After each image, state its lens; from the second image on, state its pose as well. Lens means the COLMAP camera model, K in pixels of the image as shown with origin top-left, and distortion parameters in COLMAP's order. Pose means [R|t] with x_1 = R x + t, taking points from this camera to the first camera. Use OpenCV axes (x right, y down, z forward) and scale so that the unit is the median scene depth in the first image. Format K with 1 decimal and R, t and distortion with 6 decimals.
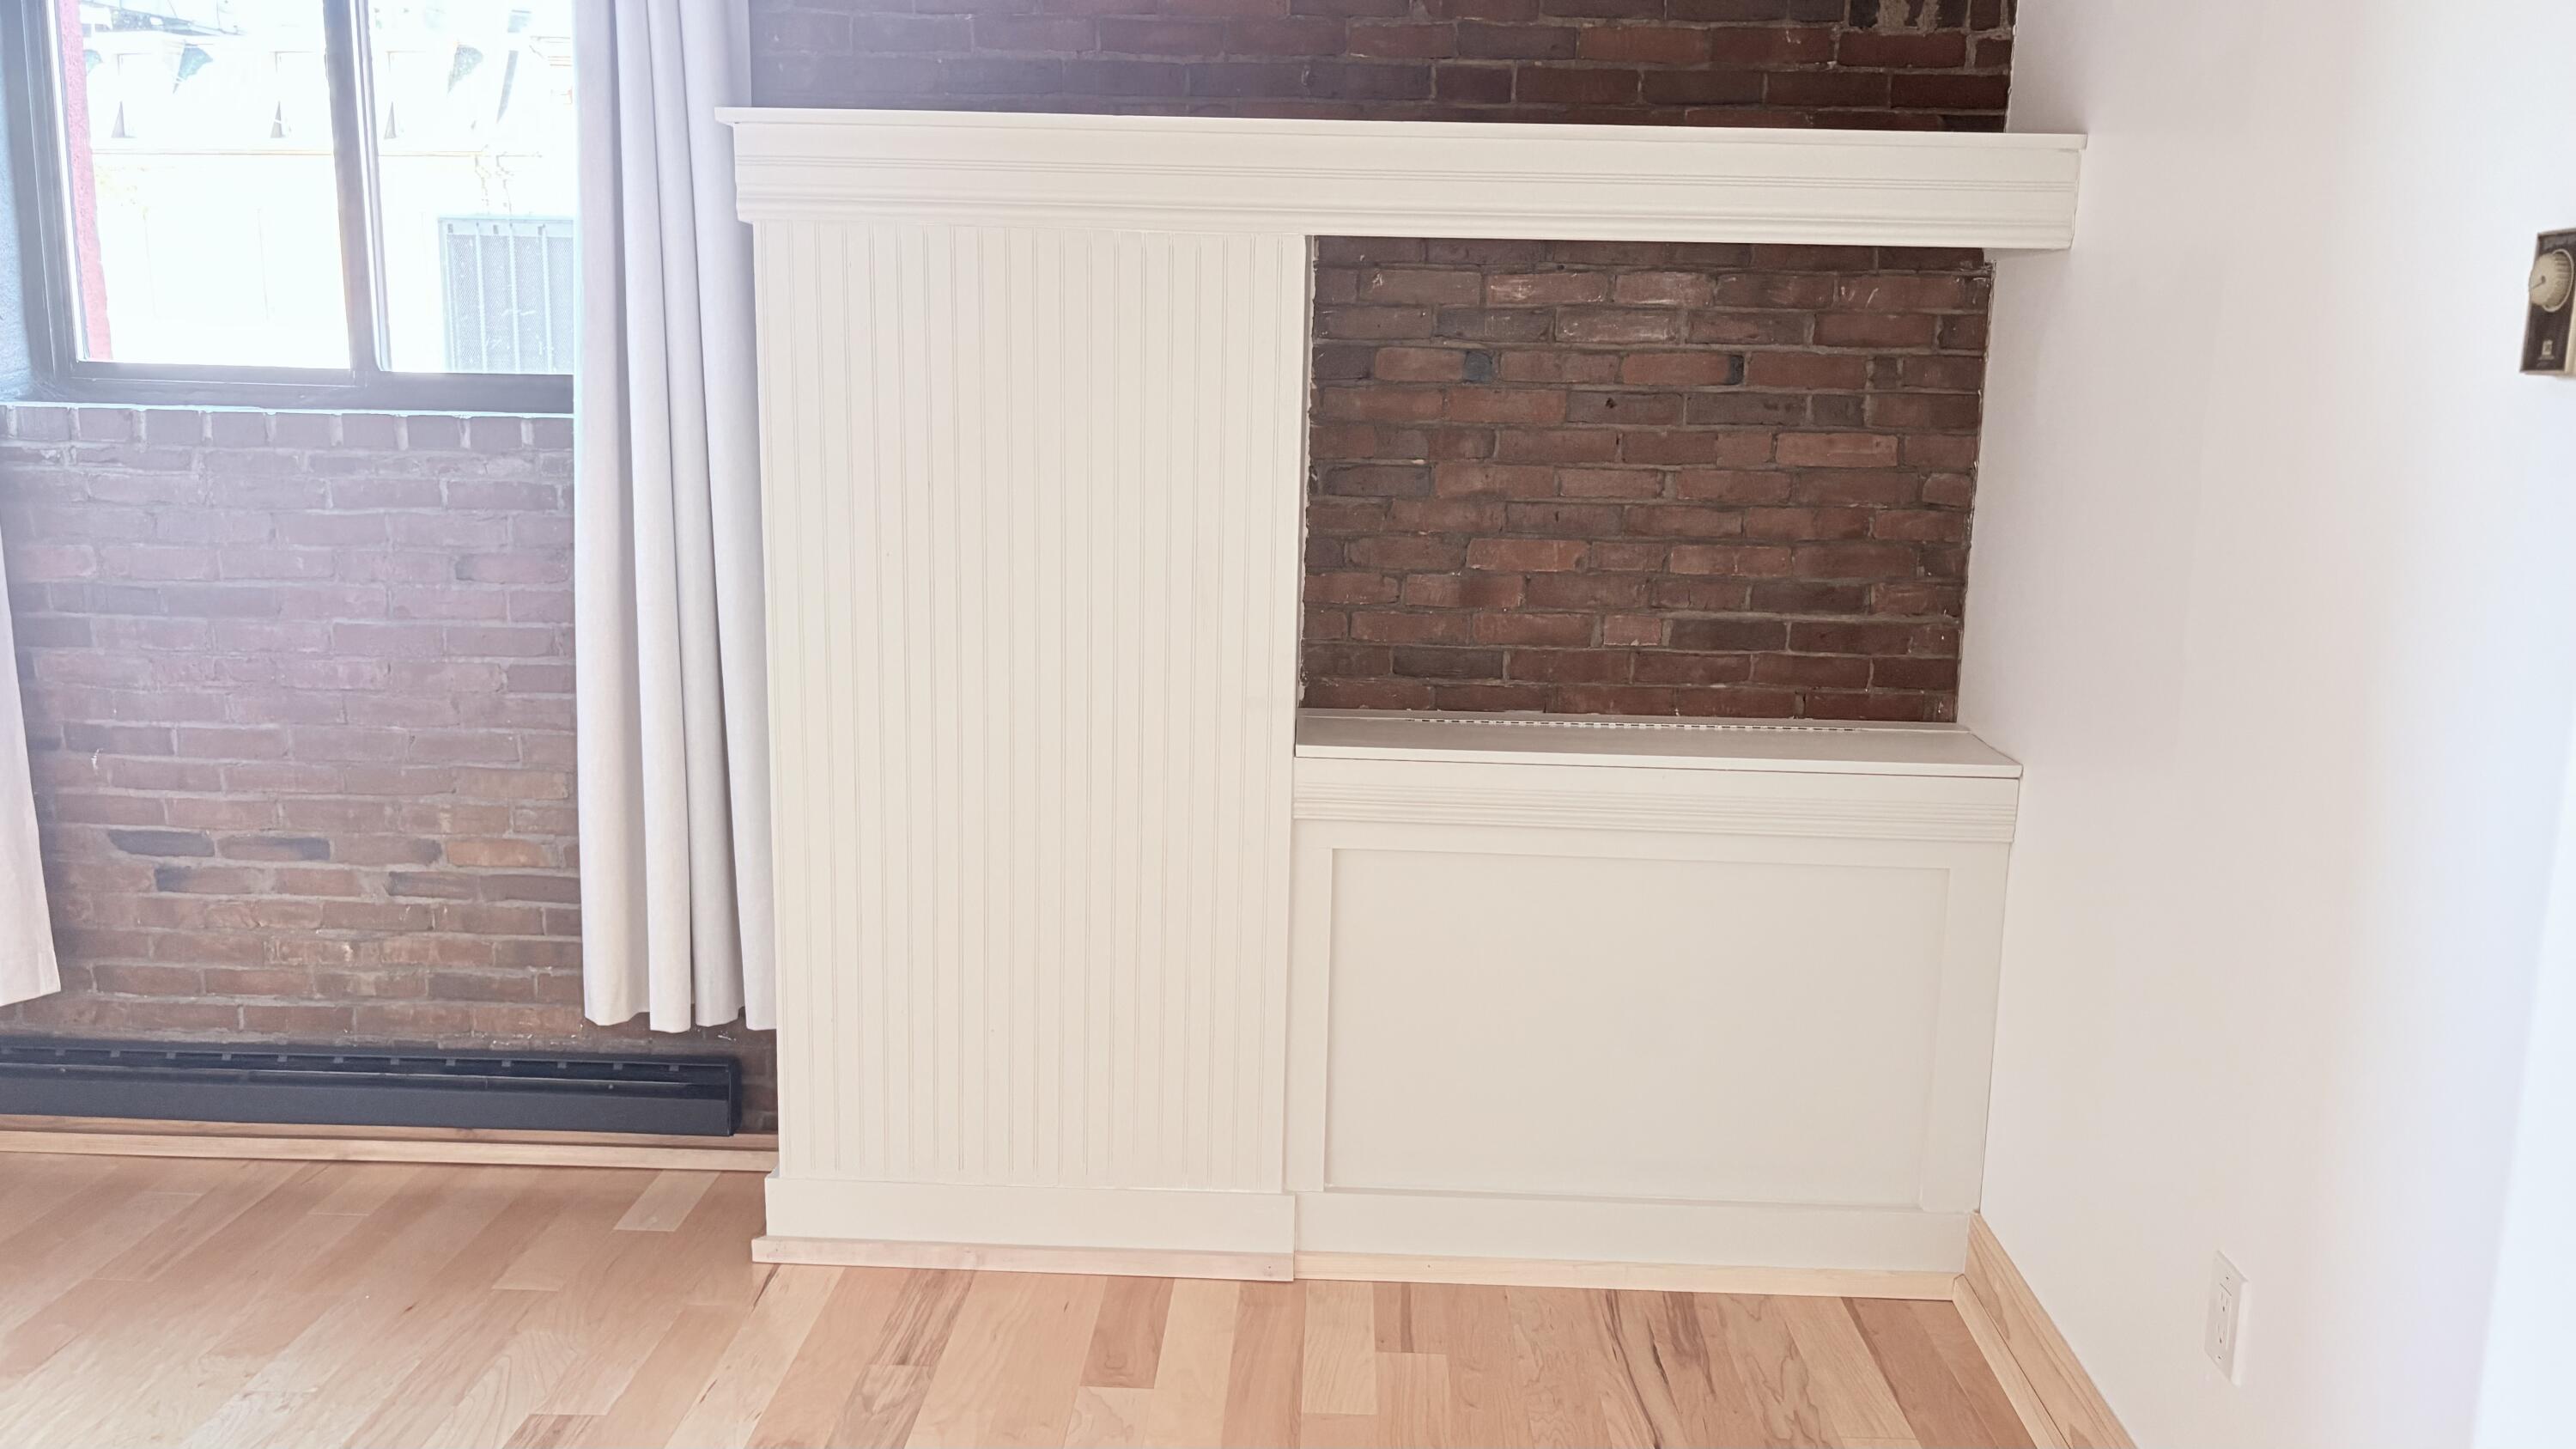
lens RADIAL K [[2044.0, 0, 1284.2], [0, 2044.0, 701.7], [0, 0, 1]] dist [0.095477, -0.085151]
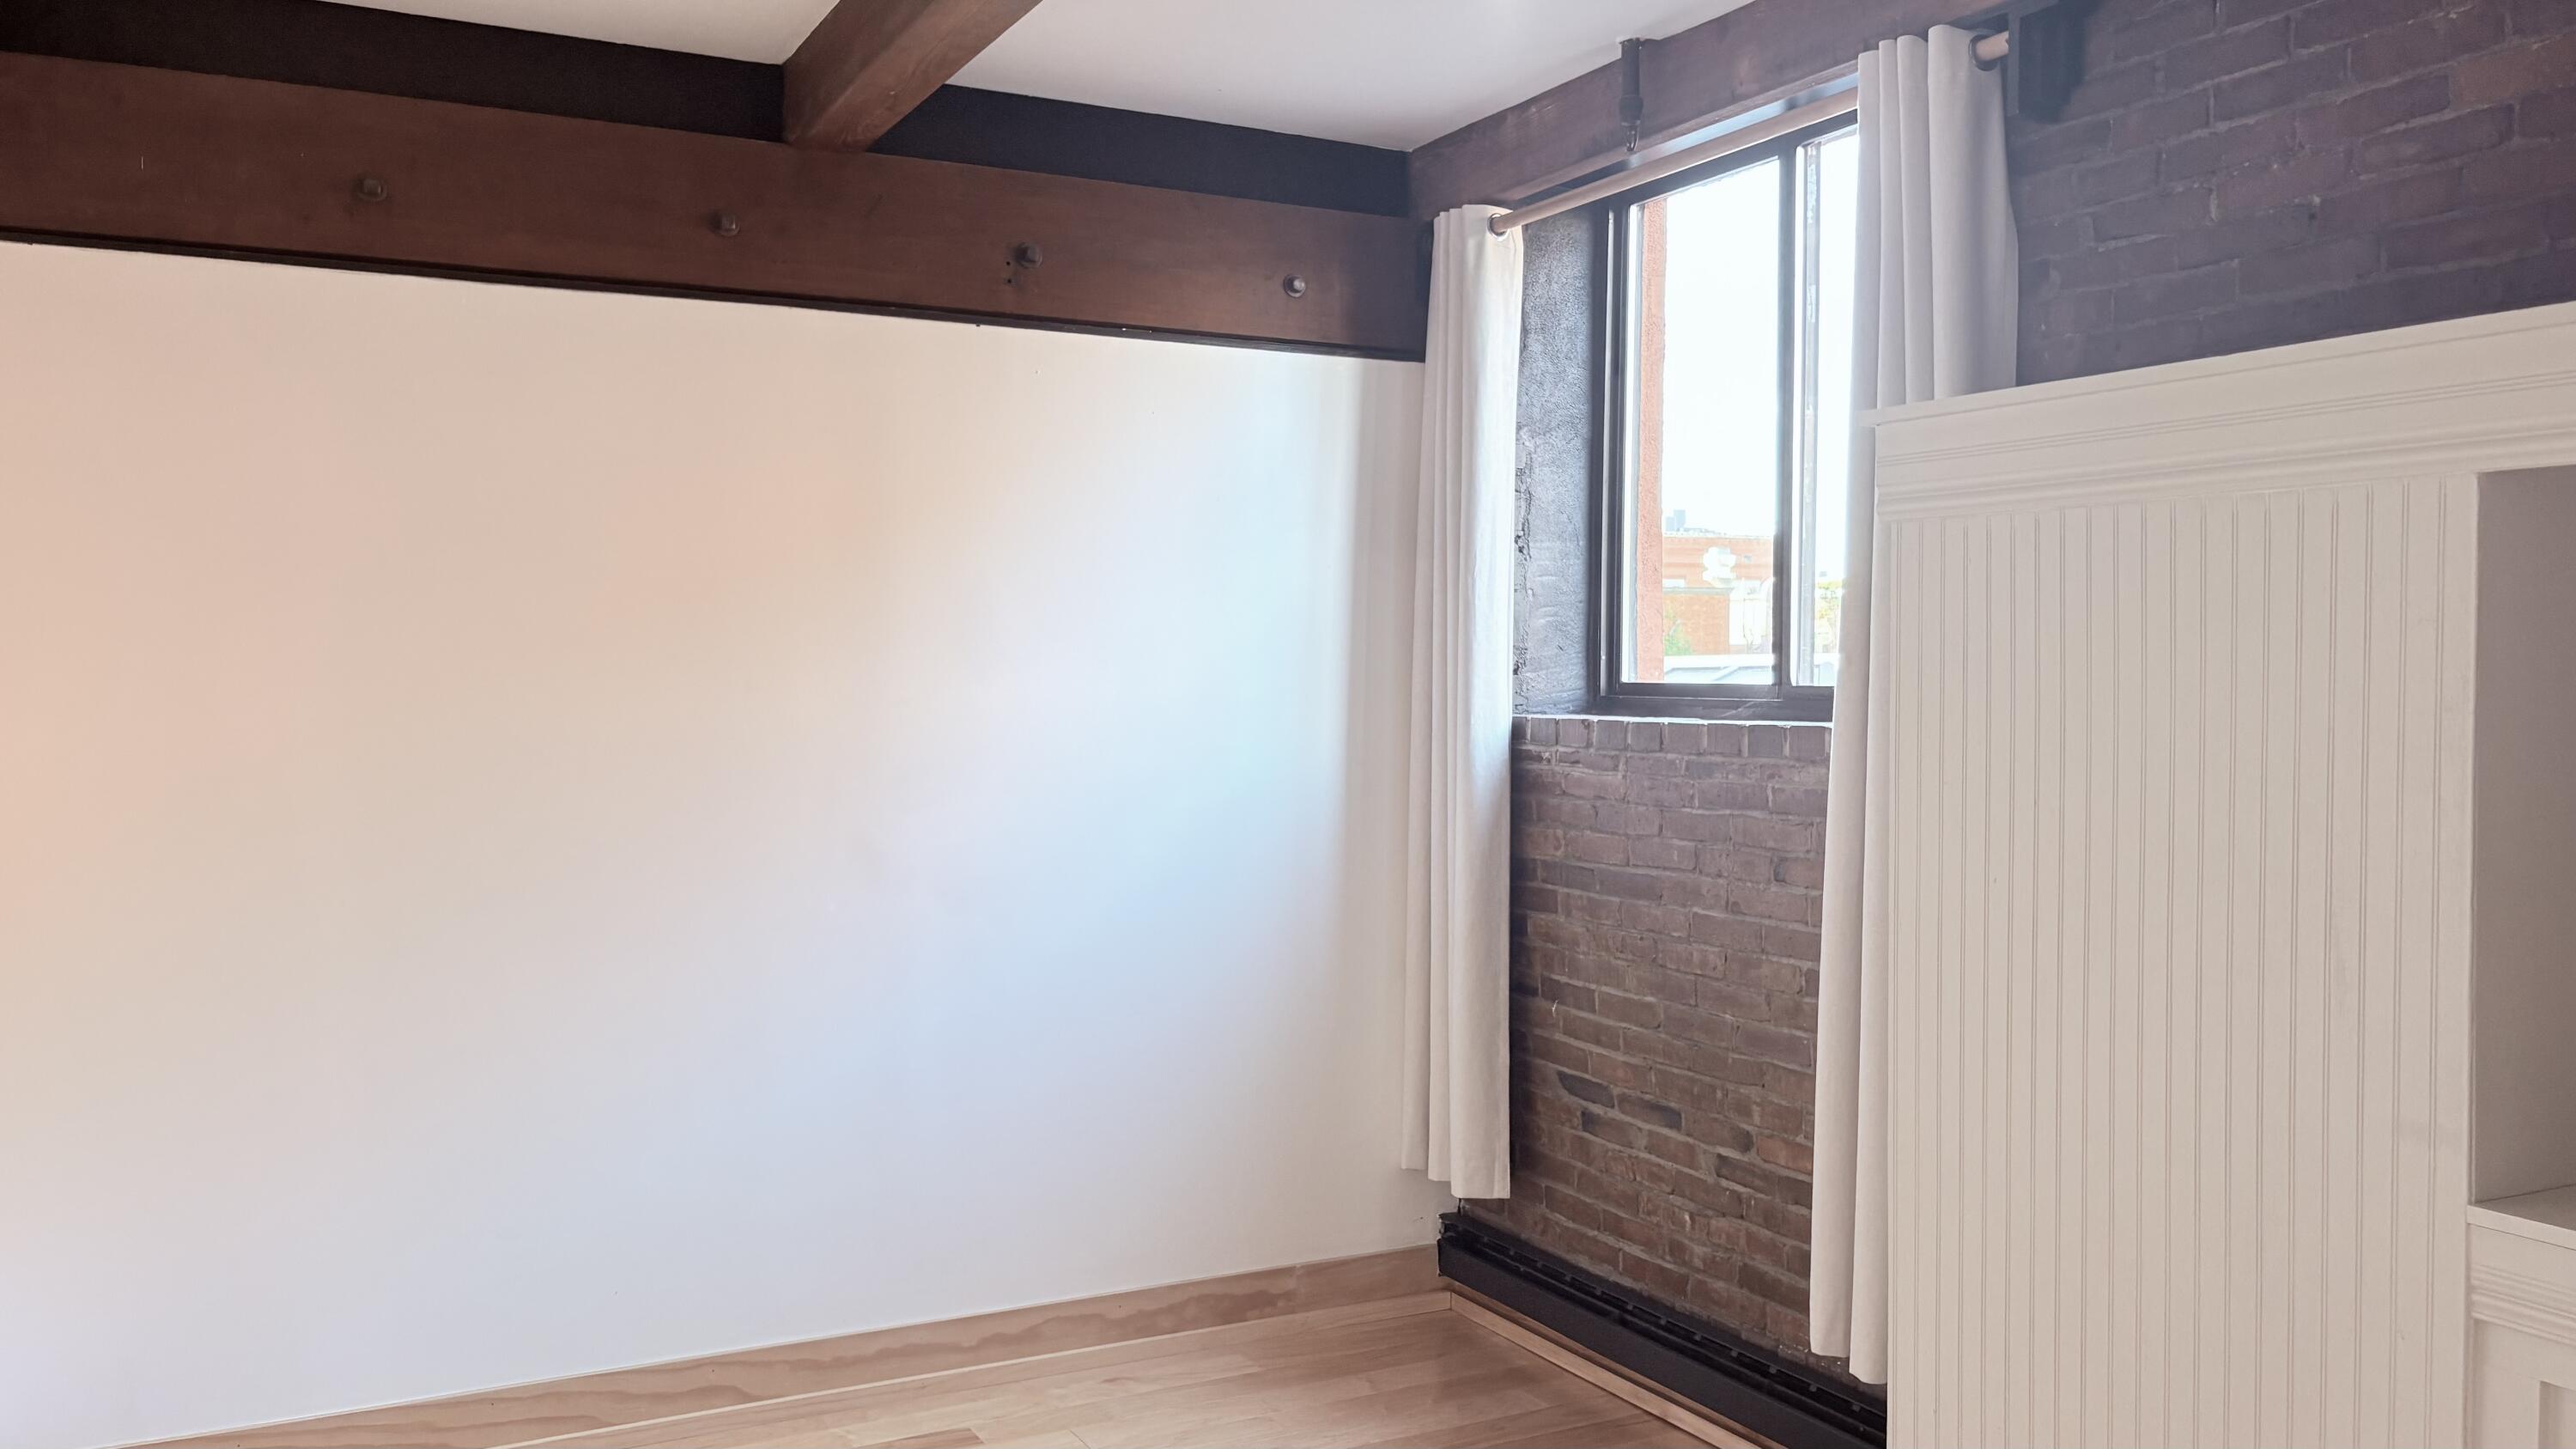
lens RADIAL K [[2044.0, 0, 1284.2], [0, 2044.0, 701.7], [0, 0, 1]] dist [0.095477, -0.085151]
pose [[0.488538, -0.002057, -0.872540, 0.379543], [-0.140917, 0.986684, -0.081226, -0.028597], [0.861088, 0.162637, 0.481743, 0.269450]]
